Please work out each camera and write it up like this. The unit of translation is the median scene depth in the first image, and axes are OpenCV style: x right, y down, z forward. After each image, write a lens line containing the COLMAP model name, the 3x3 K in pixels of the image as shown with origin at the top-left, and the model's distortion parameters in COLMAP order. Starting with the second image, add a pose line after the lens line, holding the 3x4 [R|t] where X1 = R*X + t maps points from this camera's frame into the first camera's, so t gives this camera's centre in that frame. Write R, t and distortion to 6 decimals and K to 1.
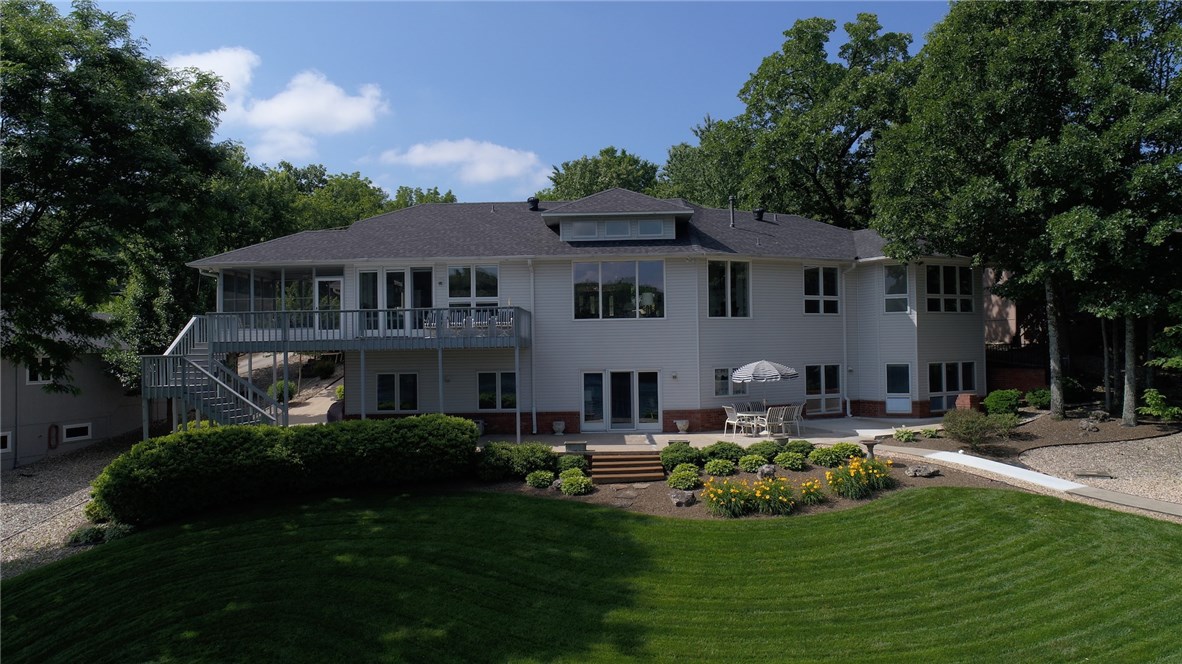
lens RADIAL K [[797.1, 0, 591.7], [0, 797.1, 329.0], [0, 0, 1]] dist [-0.000321, -0.003280]
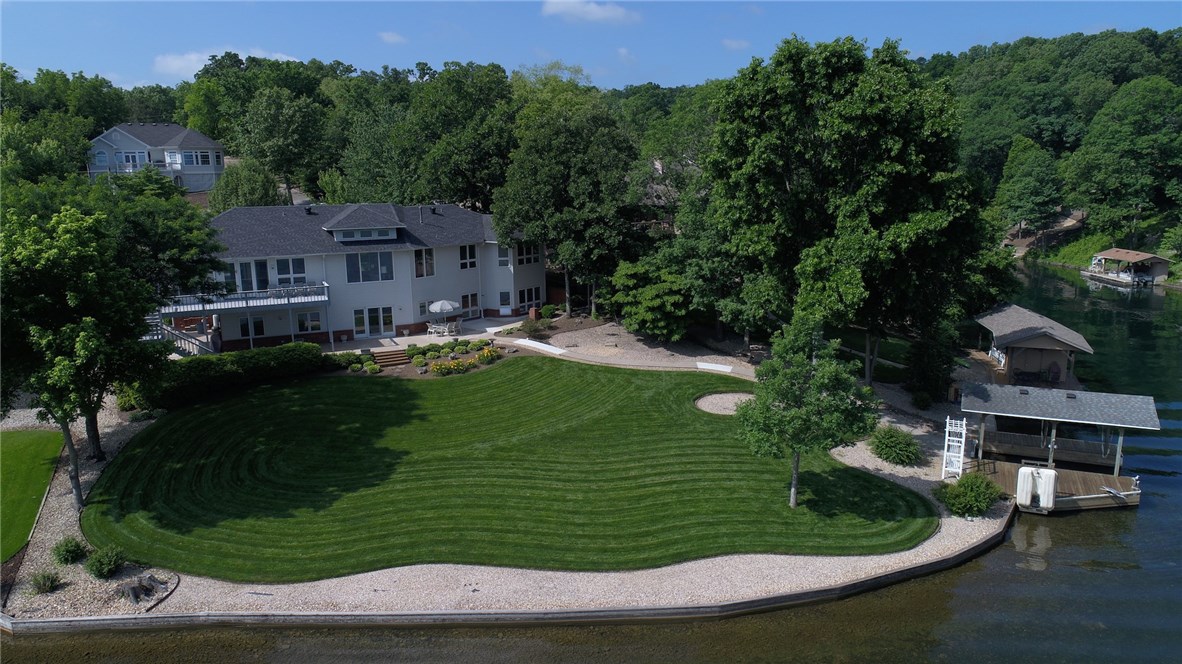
lens RADIAL K [[797.1, 0, 592.1], [0, 797.1, 331.6], [0, 0, 1]] dist [-0.000321, -0.003280]
pose [[0.898020, -0.082603, 0.432130, -0.362864], [-0.008606, 0.978730, 0.204972, -0.324065], [-0.439870, -0.187788, 0.878209, -1.079256]]
